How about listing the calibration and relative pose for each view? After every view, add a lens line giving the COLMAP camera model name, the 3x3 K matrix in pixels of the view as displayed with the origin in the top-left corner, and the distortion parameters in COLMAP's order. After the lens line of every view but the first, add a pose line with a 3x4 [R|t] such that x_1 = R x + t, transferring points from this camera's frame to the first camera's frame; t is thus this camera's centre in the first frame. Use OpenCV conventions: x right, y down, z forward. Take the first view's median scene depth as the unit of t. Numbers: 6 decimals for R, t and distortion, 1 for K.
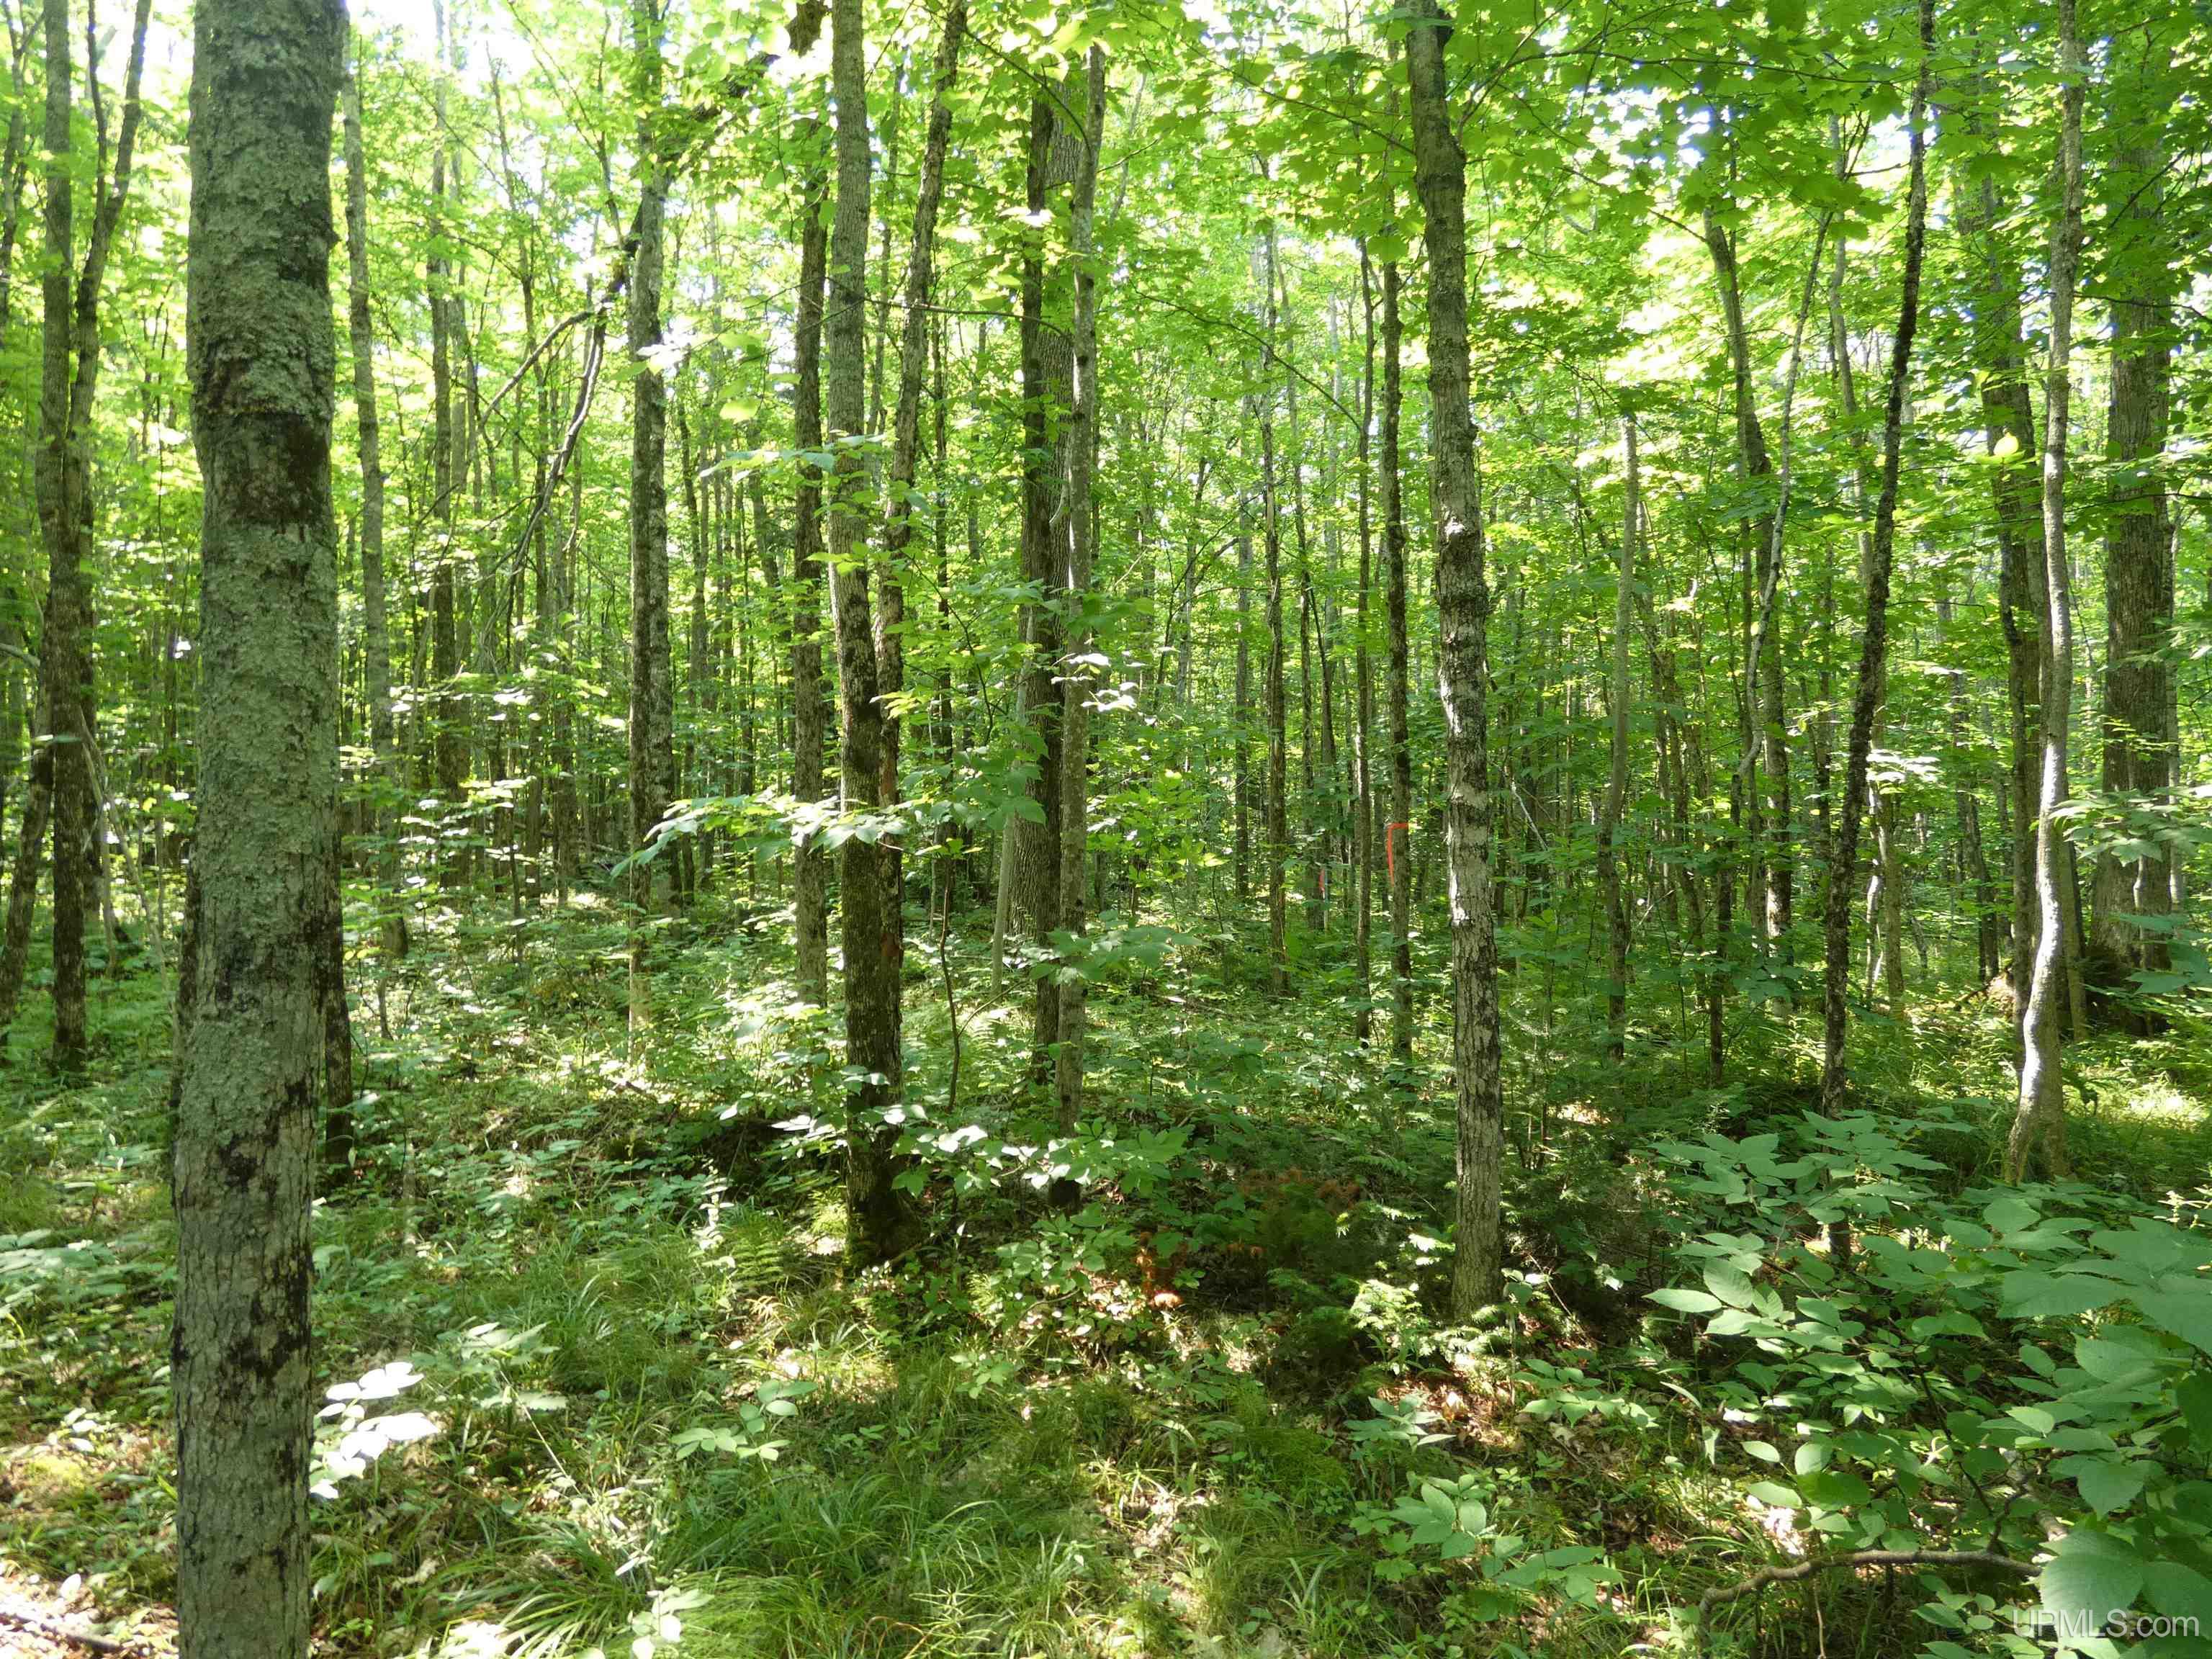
lens RADIAL K [[1331.8, 0, 1112.1], [0, 1331.8, 822.0], [0, 0, 1]] dist [-0.001667, -0.000624]
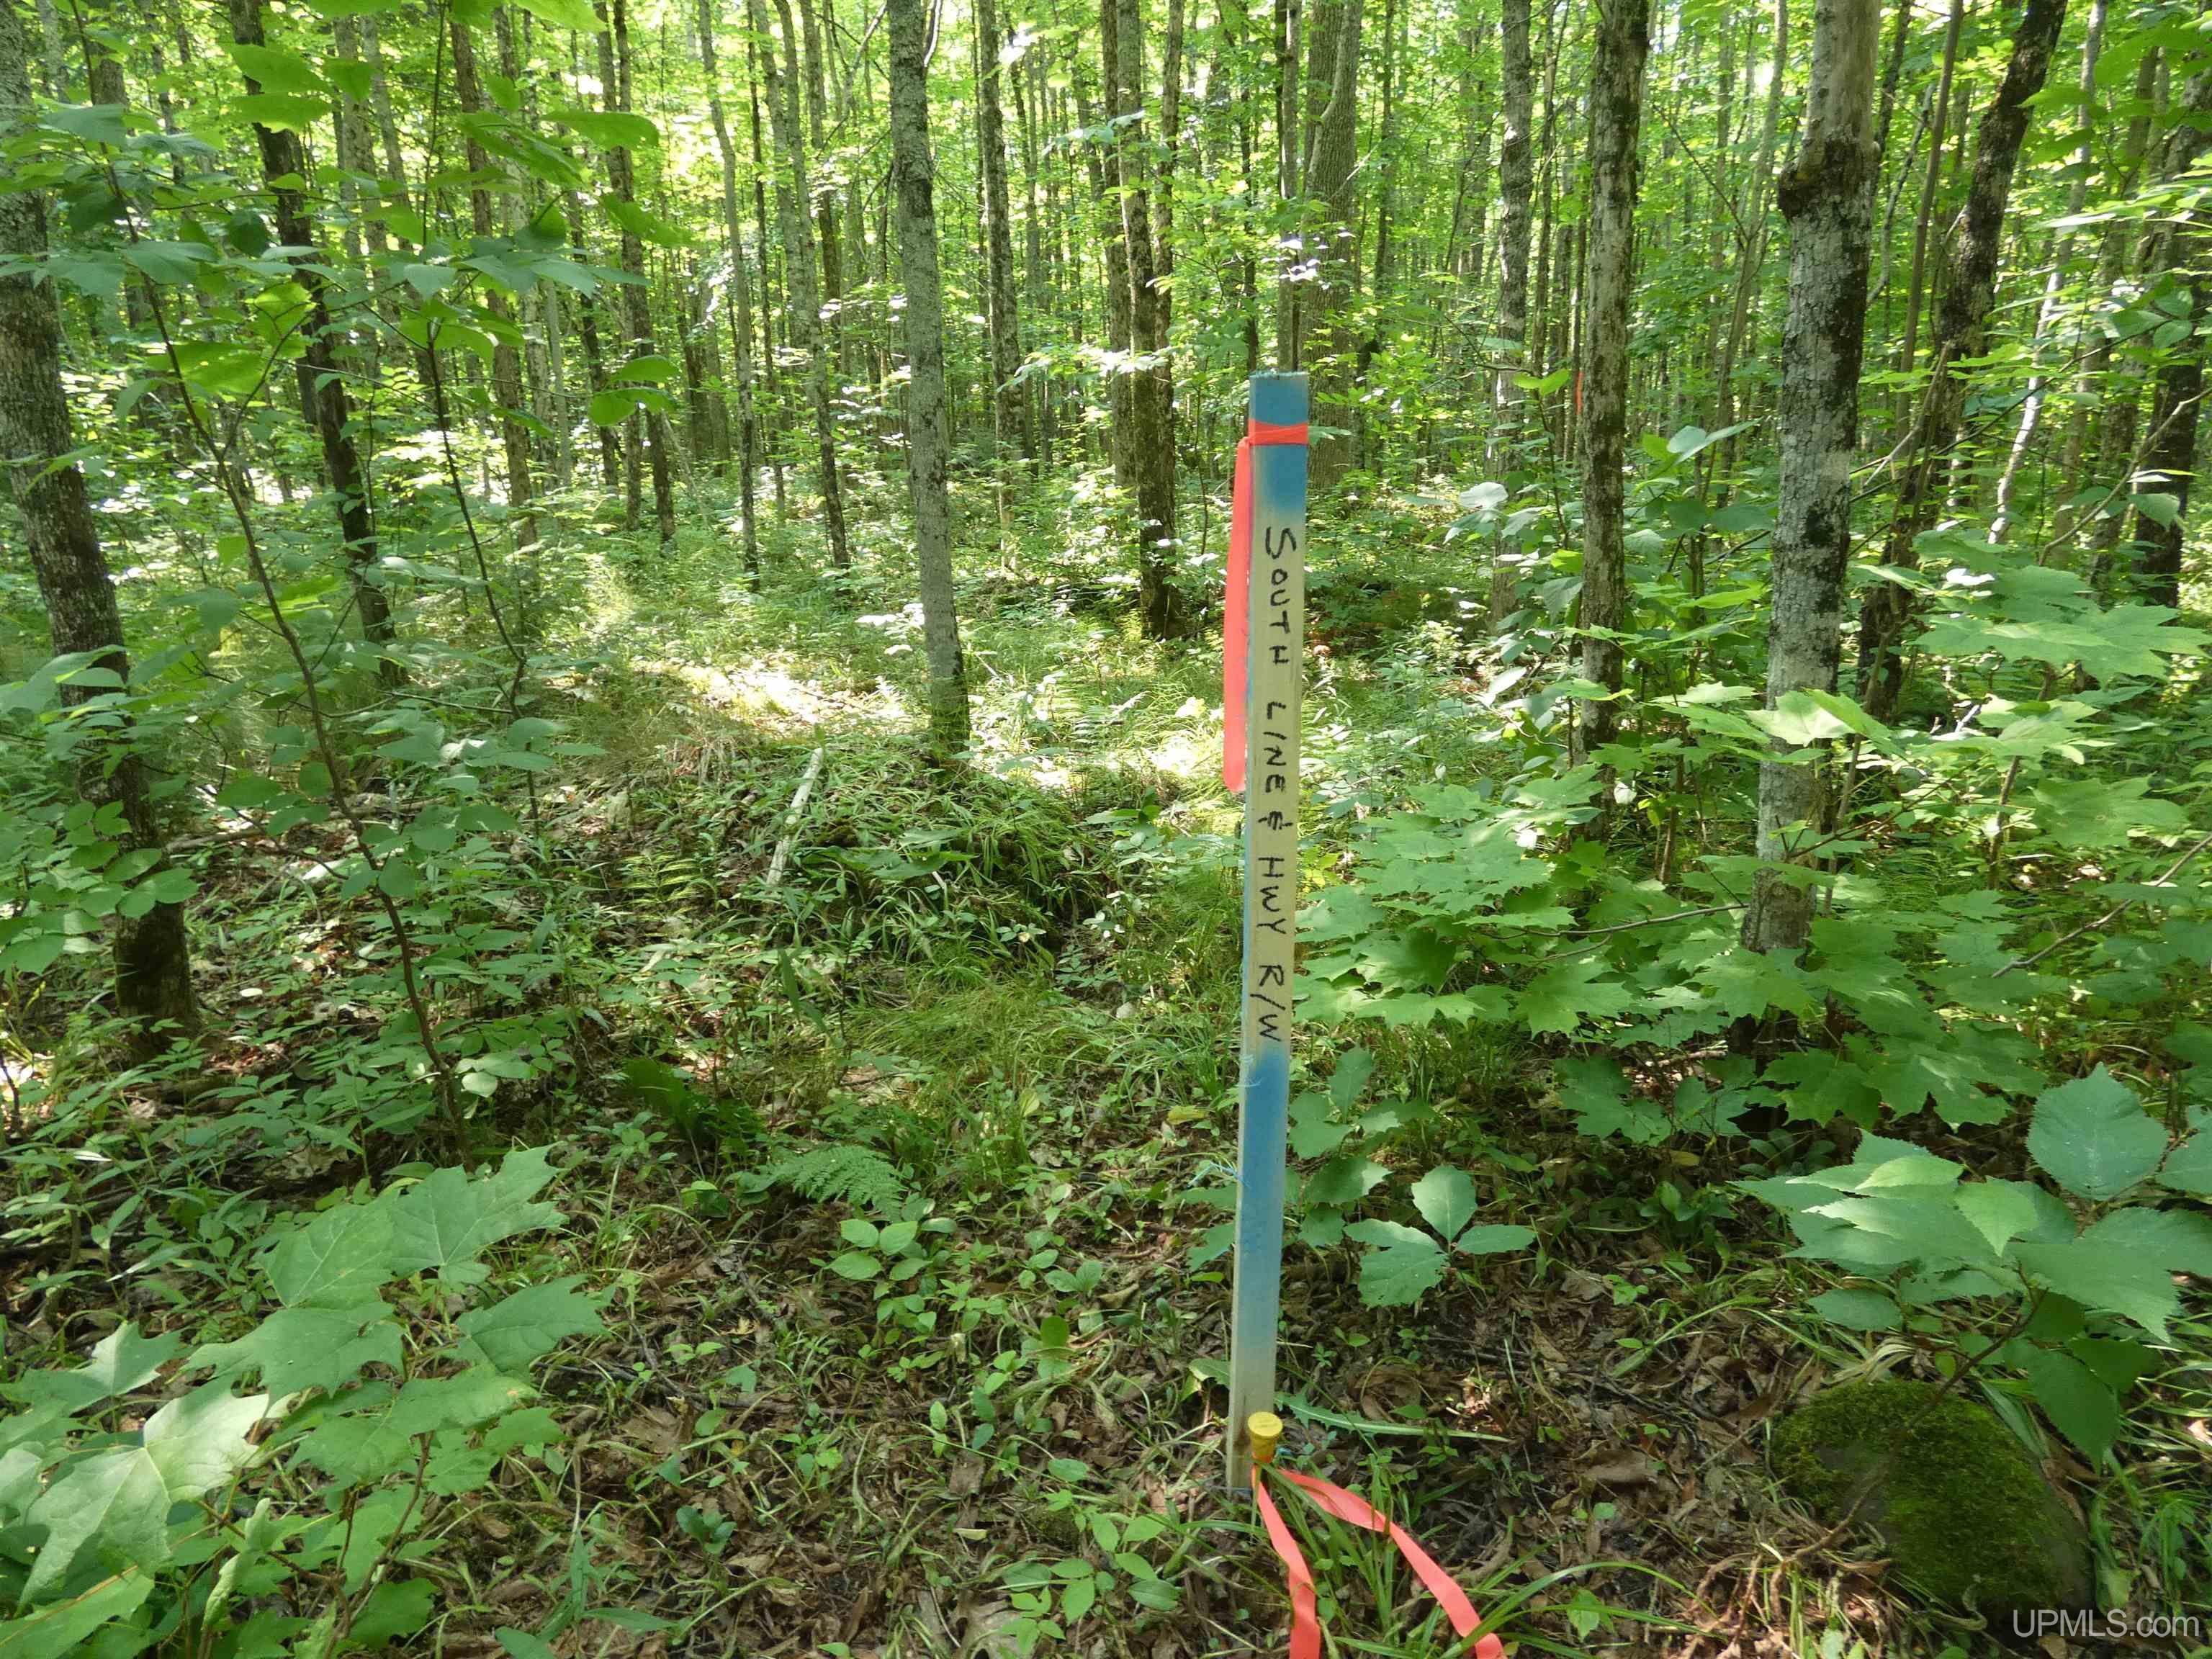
lens RADIAL K [[1331.8, 0, 1112.1], [0, 1331.8, 822.0], [0, 0, 1]] dist [-0.001667, -0.000624]
pose [[0.969517, 0.043471, -0.241139, 0.092444], [0.025630, 0.960745, 0.276247, 0.043073], [0.243682, -0.274006, 0.930344, -0.323330]]
